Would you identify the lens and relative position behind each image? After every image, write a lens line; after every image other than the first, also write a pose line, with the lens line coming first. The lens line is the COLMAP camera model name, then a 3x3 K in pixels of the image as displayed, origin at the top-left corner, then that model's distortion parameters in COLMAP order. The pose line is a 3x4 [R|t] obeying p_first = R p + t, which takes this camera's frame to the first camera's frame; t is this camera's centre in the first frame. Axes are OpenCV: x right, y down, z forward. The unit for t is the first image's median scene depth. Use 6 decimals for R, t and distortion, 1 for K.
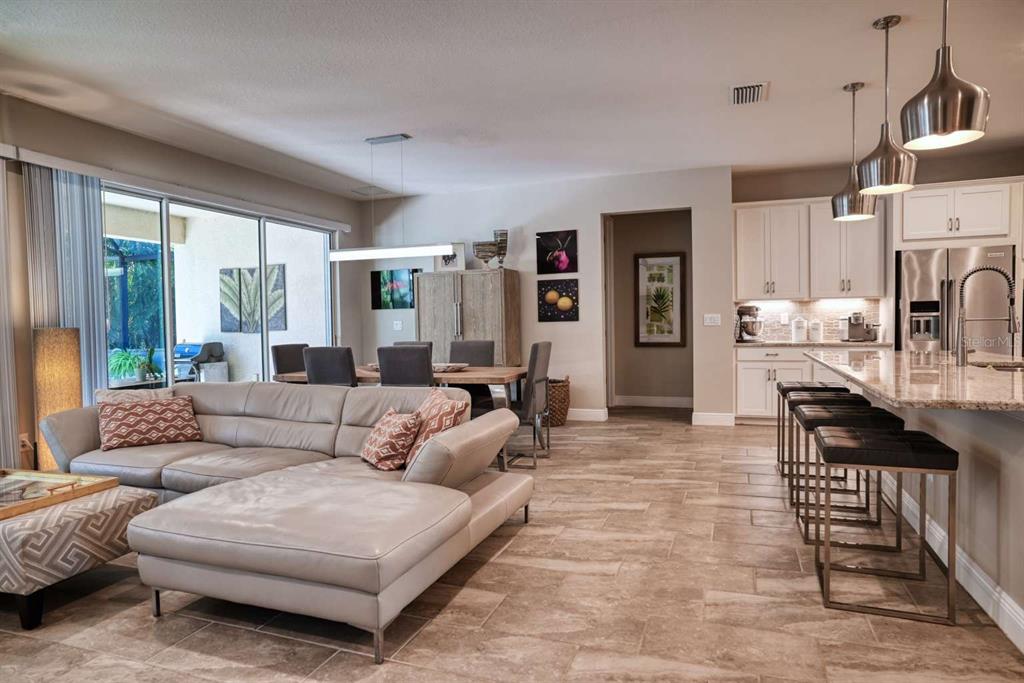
lens RADIAL K [[611.8, 0, 514.0], [0, 611.8, 338.8], [0, 0, 1]] dist [-0.003932, 0.000175]
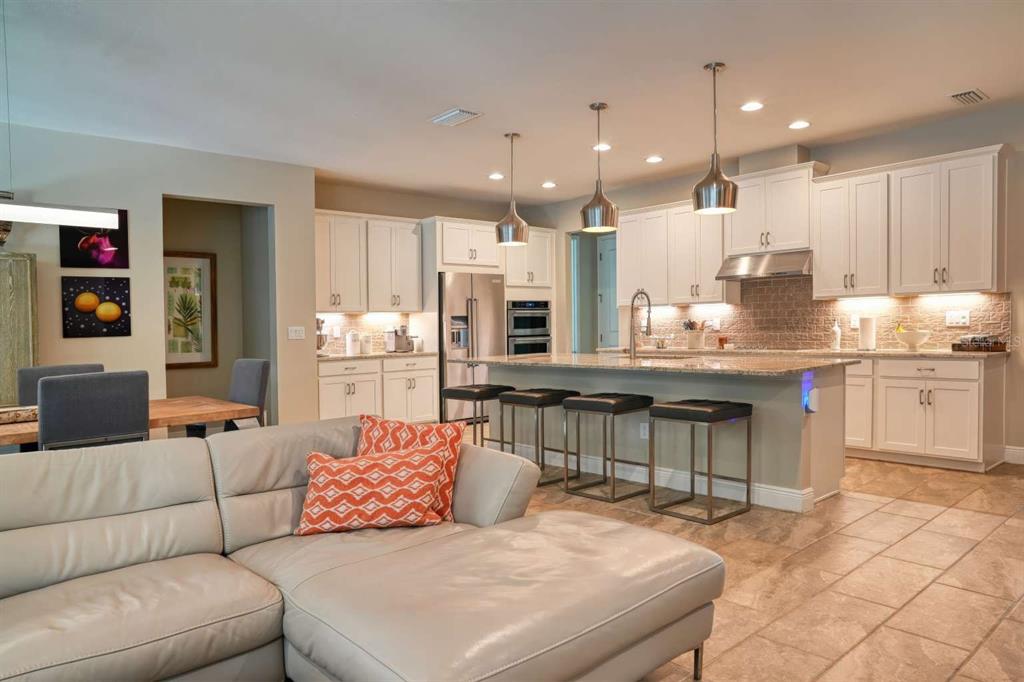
lens RADIAL K [[690.8, 0, 512.5], [0, 690.8, 343.0], [0, 0, 1]] dist [-0.061050, -0.000984]
pose [[0.471768, -0.015620, 0.881584, -0.406979], [0.041606, 0.999124, -0.004563, 0.001708], [-0.880740, 0.038832, 0.472005, 0.234672]]
